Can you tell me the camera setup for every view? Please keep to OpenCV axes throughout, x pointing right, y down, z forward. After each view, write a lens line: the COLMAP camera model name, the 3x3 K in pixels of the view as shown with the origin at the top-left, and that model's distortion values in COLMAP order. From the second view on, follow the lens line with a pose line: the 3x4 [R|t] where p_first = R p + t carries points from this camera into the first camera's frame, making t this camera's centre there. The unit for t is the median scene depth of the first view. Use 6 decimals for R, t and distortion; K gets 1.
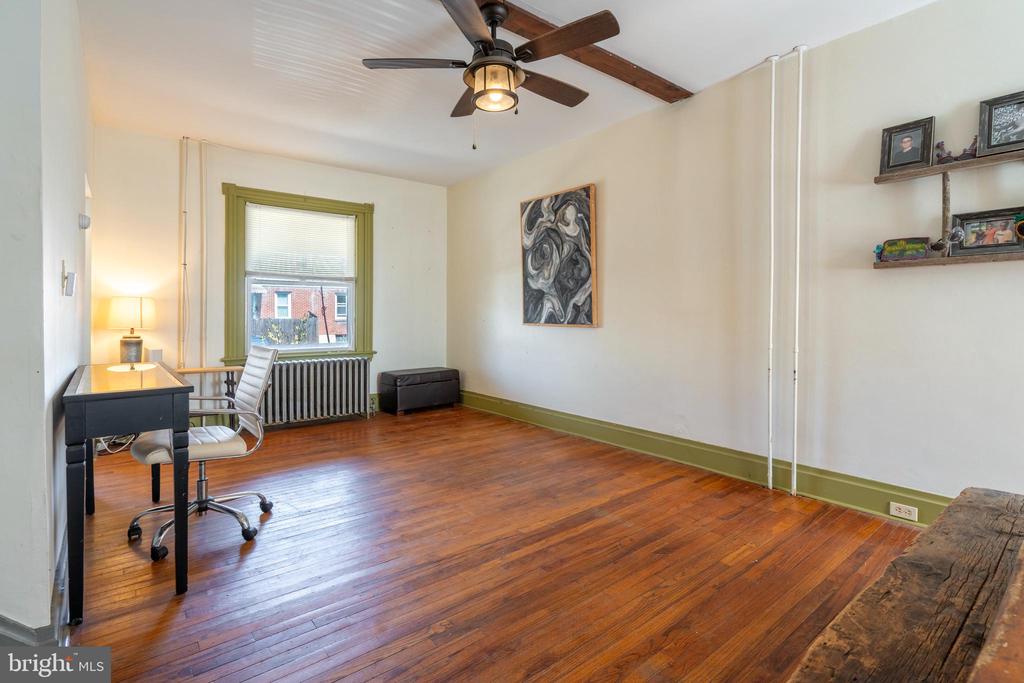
lens RADIAL K [[489.4, 0, 510.7], [0, 489.4, 315.7], [0, 0, 1]] dist [-0.000218, 0.000035]
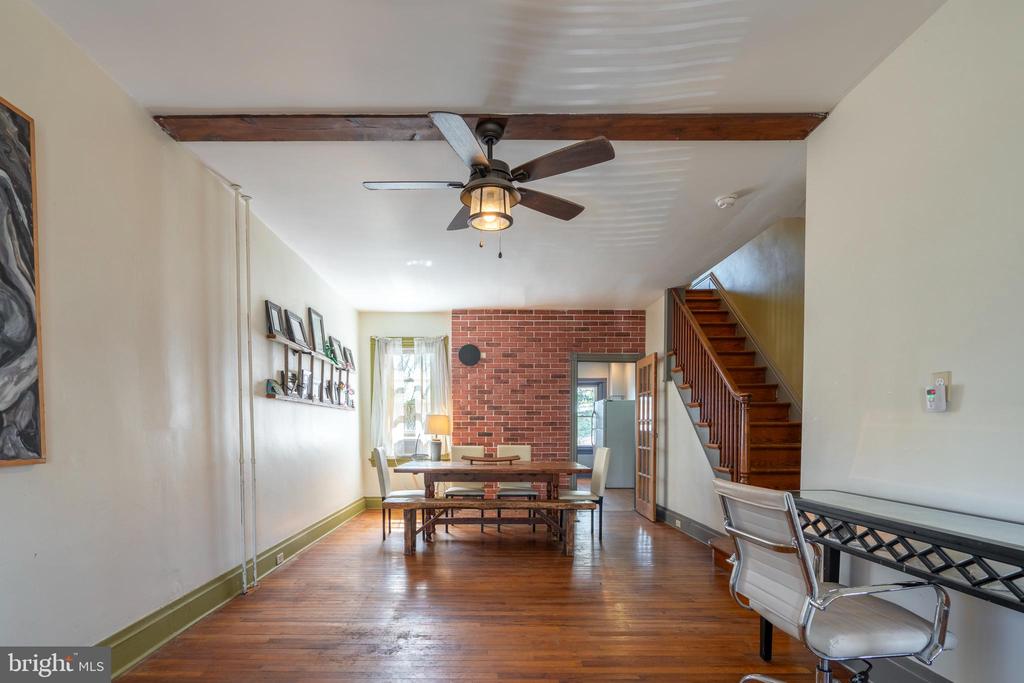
lens RADIAL K [[490.4, 0, 491.4], [0, 490.4, 452.1], [0, 0, 1]] dist [-0.001369, -0.000121]
pose [[-0.779623, -0.028615, 0.625595, -0.389007], [0.004284, 0.998688, 0.051019, -0.005683], [-0.626234, 0.042456, -0.778478, 1.034686]]
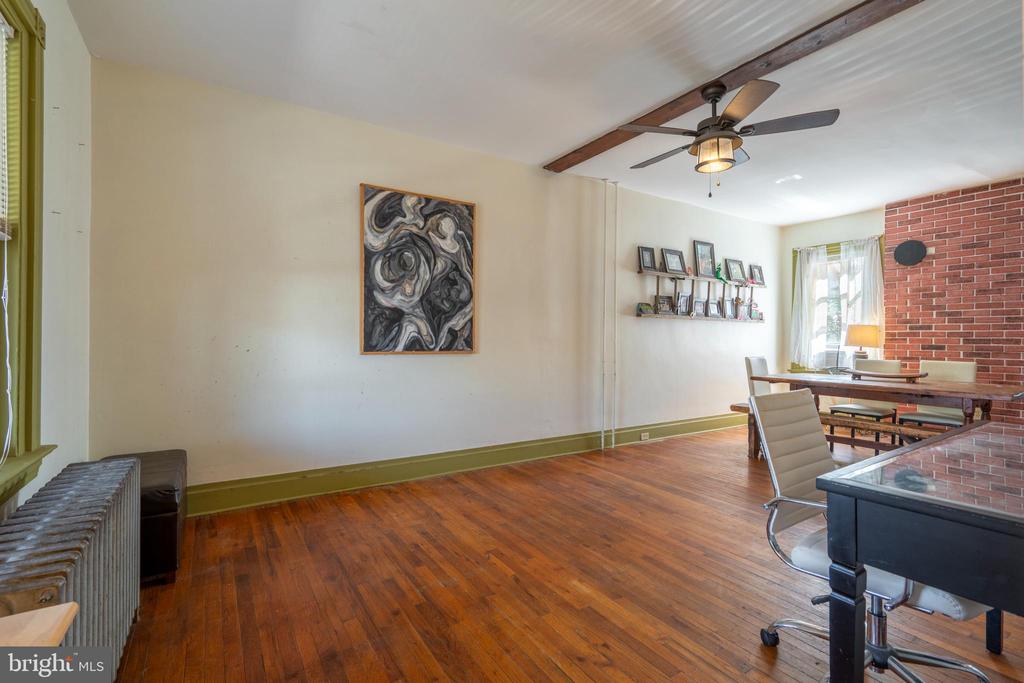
lens RADIAL K [[476.9, 0, 512.0], [0, 476.9, 341.5], [0, 0, 1]] dist [-0.002455, -0.000162]
pose [[0.106065, -0.003314, 0.994354, -0.719936], [0.000914, 0.999994, 0.003235, -0.002495], [-0.994359, 0.000565, 0.106068, 0.784599]]
